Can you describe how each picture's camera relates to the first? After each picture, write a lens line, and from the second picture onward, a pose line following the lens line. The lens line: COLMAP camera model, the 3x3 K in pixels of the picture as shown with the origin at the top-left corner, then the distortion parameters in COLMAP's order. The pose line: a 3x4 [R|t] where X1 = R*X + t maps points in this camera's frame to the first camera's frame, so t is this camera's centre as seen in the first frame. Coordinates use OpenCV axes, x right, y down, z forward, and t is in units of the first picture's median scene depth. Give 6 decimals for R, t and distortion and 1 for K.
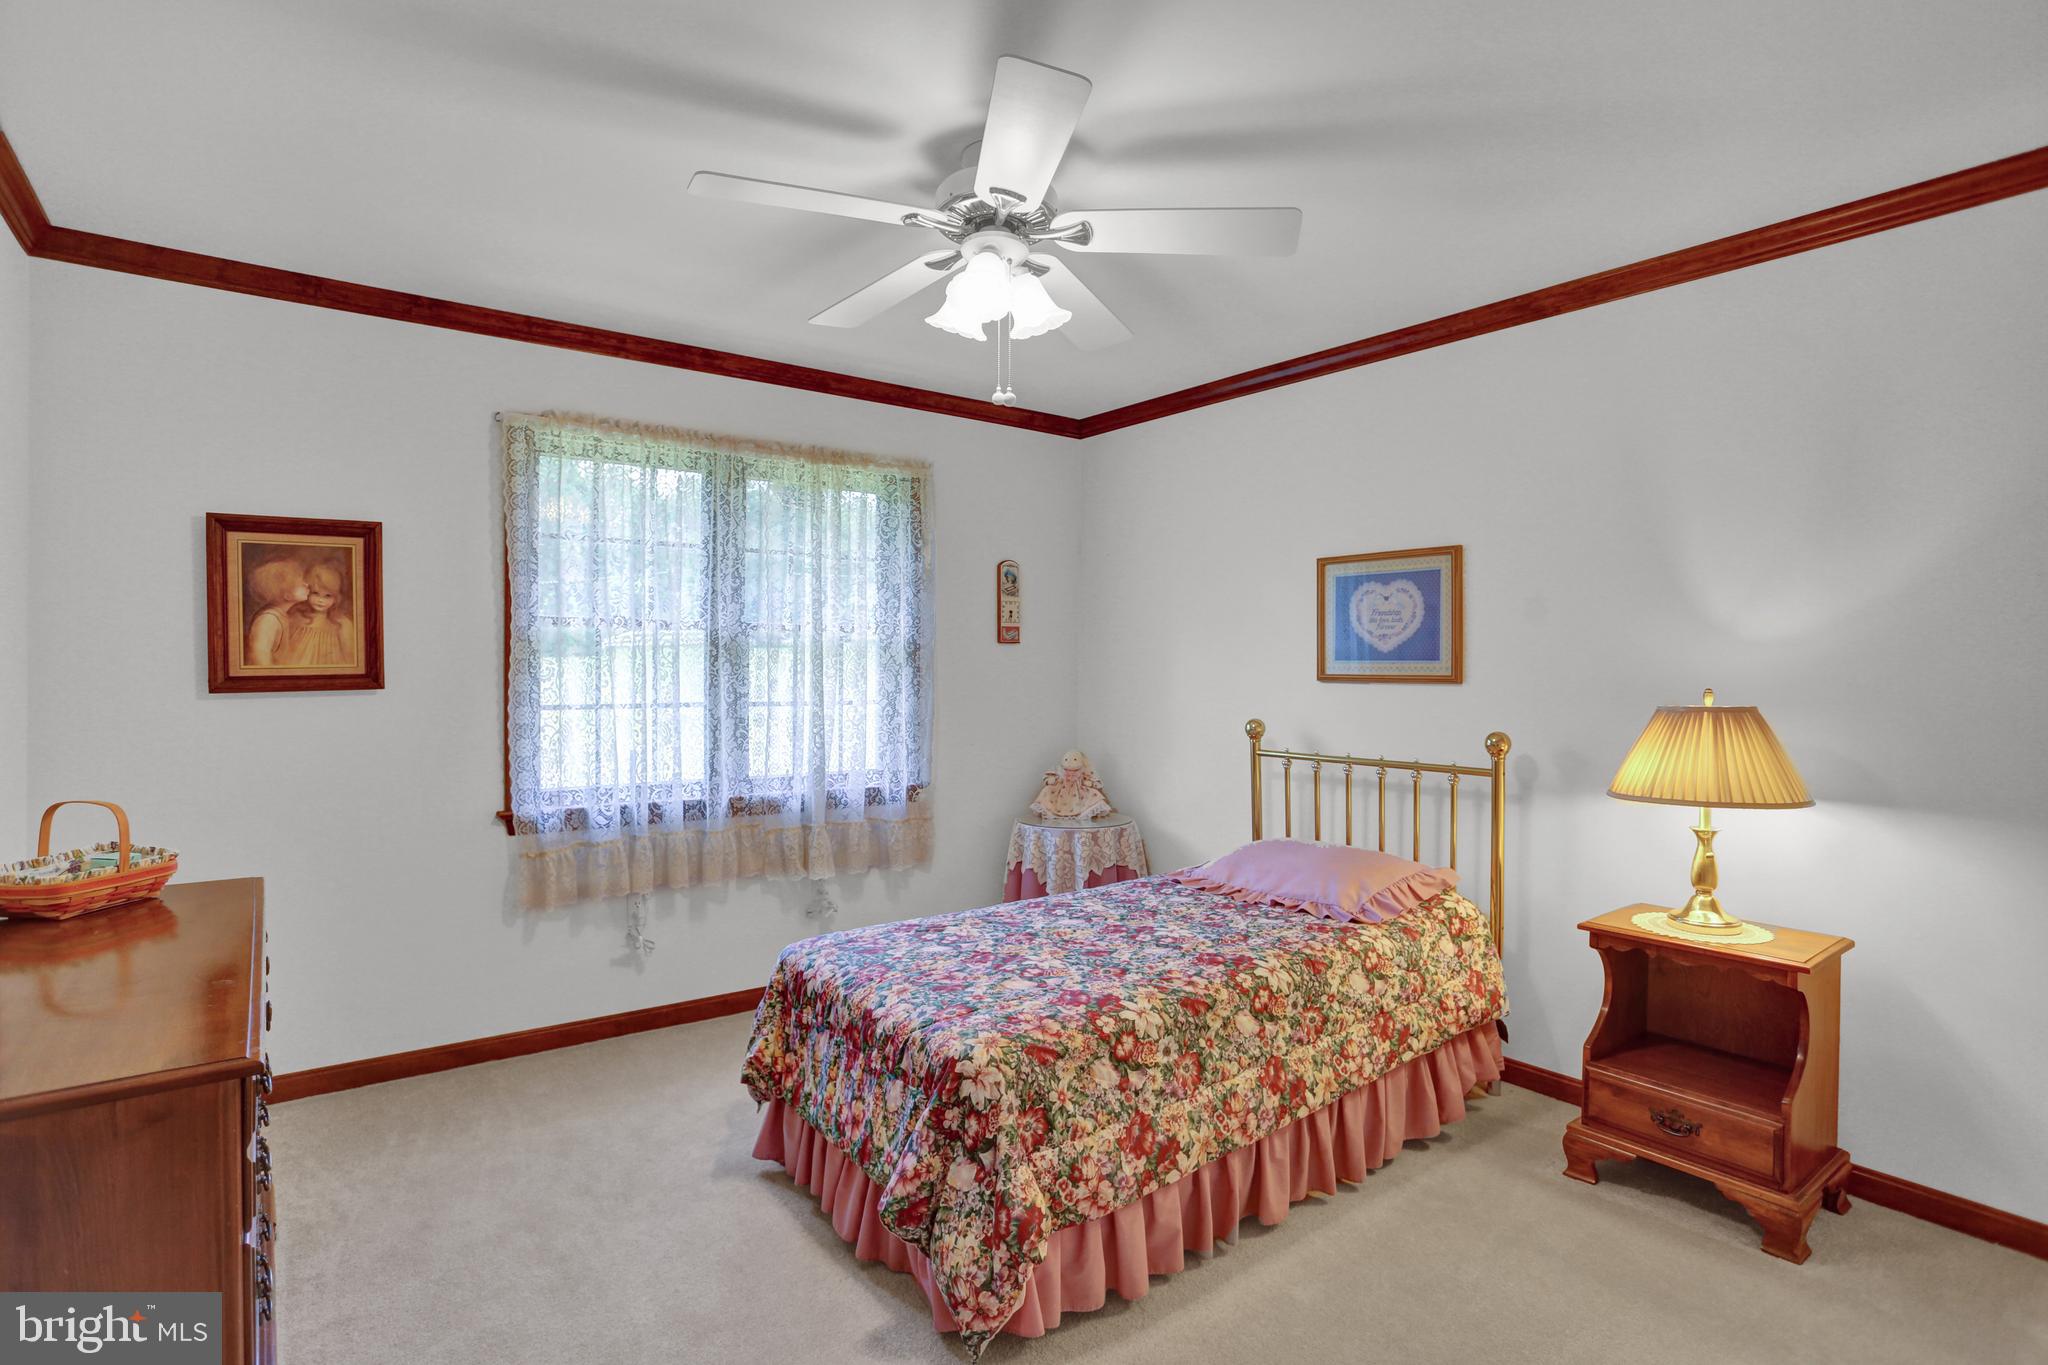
lens RADIAL K [[1024.7, 0, 1012.5], [0, 1024.7, 665.5], [0, 0, 1]] dist [-0.061249, 0.025514]
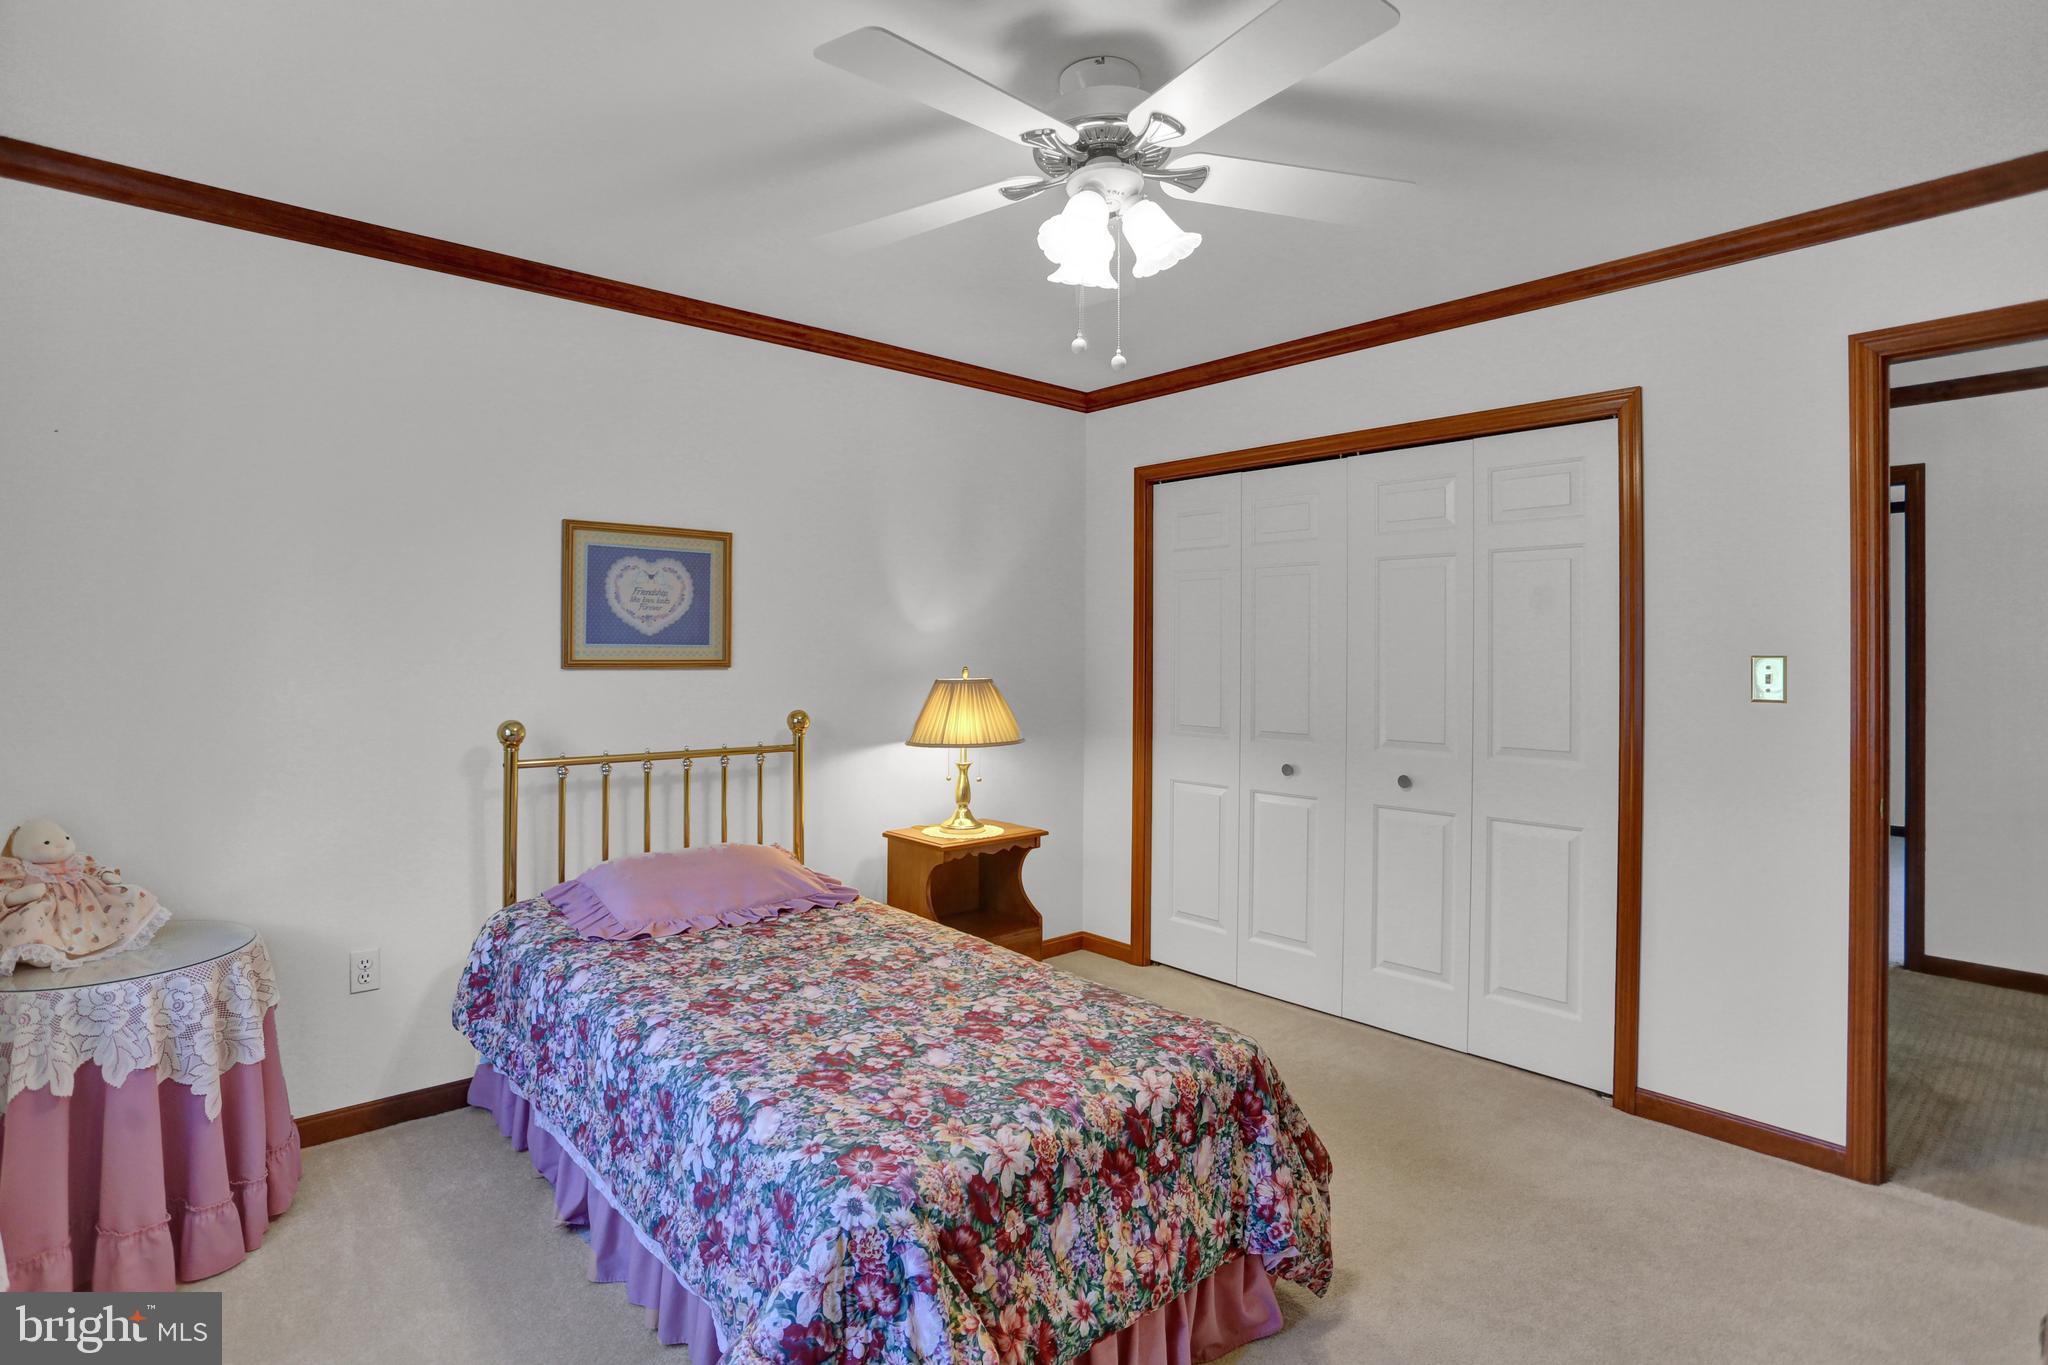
lens RADIAL K [[1024.7, 0, 1007.6], [0, 1024.7, 661.2], [0, 0, 1]] dist [-0.061249, 0.025514]
pose [[-0.080462, -0.013448, 0.996667, -0.604009], [-0.007624, 0.999888, 0.012876, -0.004228], [-0.996729, -0.006563, -0.080556, 0.788442]]
